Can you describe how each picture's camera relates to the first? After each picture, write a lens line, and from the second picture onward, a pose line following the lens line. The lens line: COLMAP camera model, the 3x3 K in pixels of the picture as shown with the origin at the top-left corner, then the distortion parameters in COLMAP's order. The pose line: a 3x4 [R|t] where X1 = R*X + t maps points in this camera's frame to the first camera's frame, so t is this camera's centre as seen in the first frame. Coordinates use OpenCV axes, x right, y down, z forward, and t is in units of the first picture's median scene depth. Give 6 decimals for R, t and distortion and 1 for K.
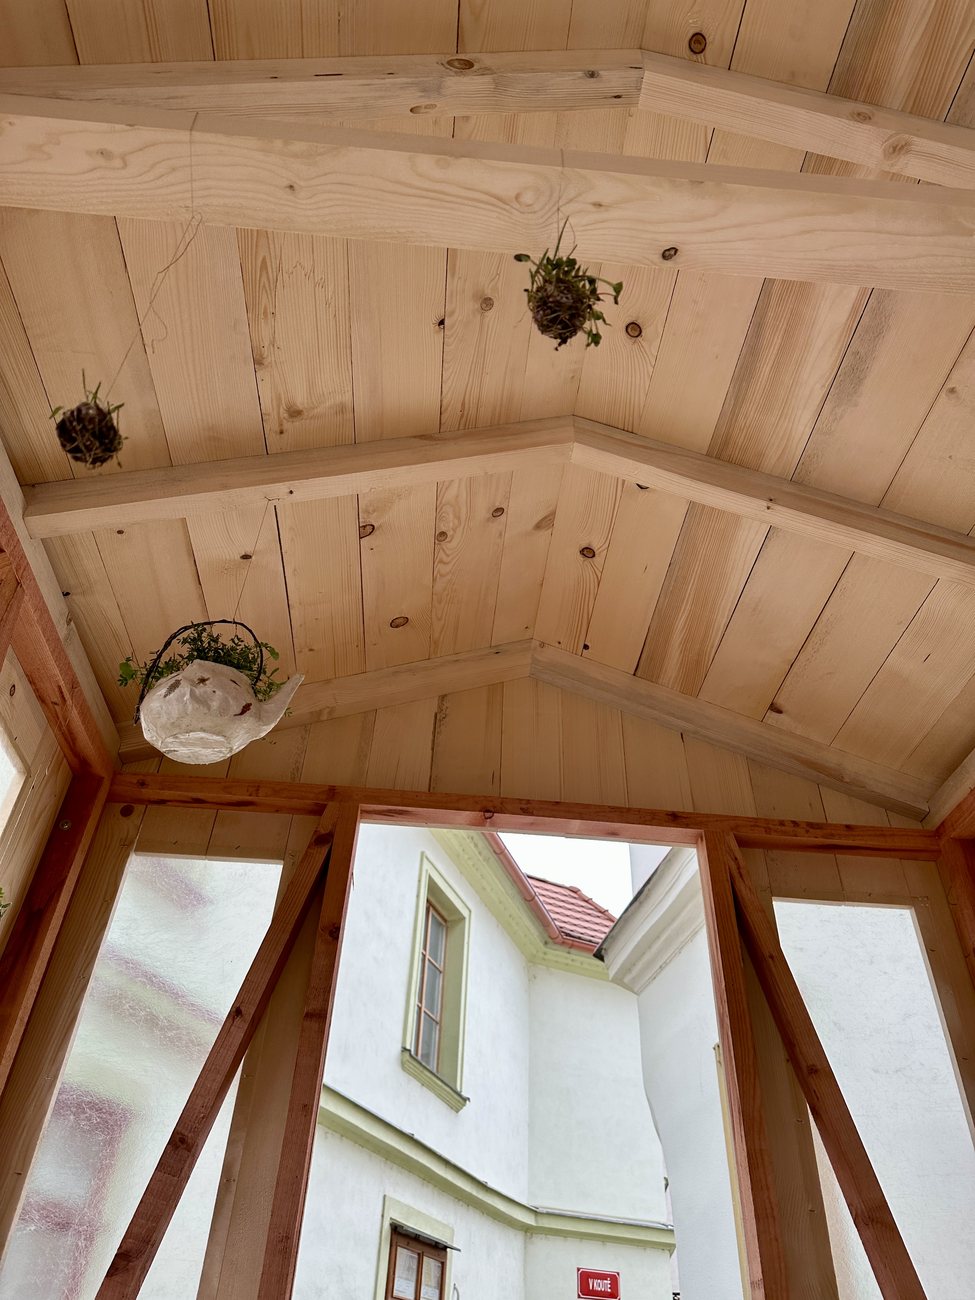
lens RADIAL K [[882.3, 0, 487.5], [0, 882.3, 650.0], [0, 0, 1]] dist [0.007754, 0.000753]
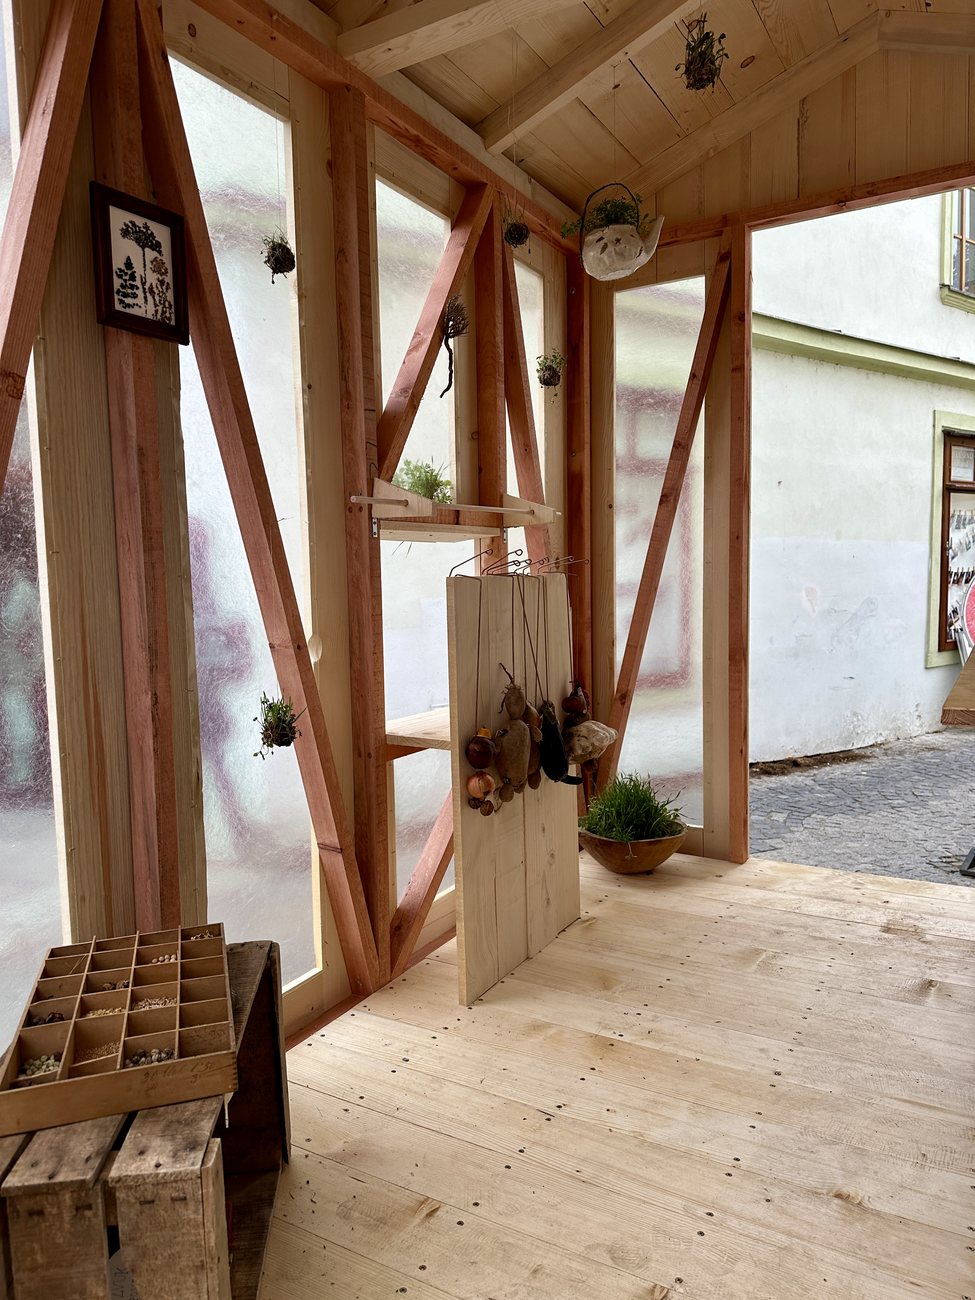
lens RADIAL K [[914.0, 0, 487.5], [0, 914.0, 650.0], [0, 0, 1]] dist [0.000262, -0.004200]
pose [[0.817731, 0.008448, -0.575538, 0.342986], [0.406307, 0.699780, 0.587557, -0.352231], [0.407714, -0.714309, 0.568799, -0.472464]]
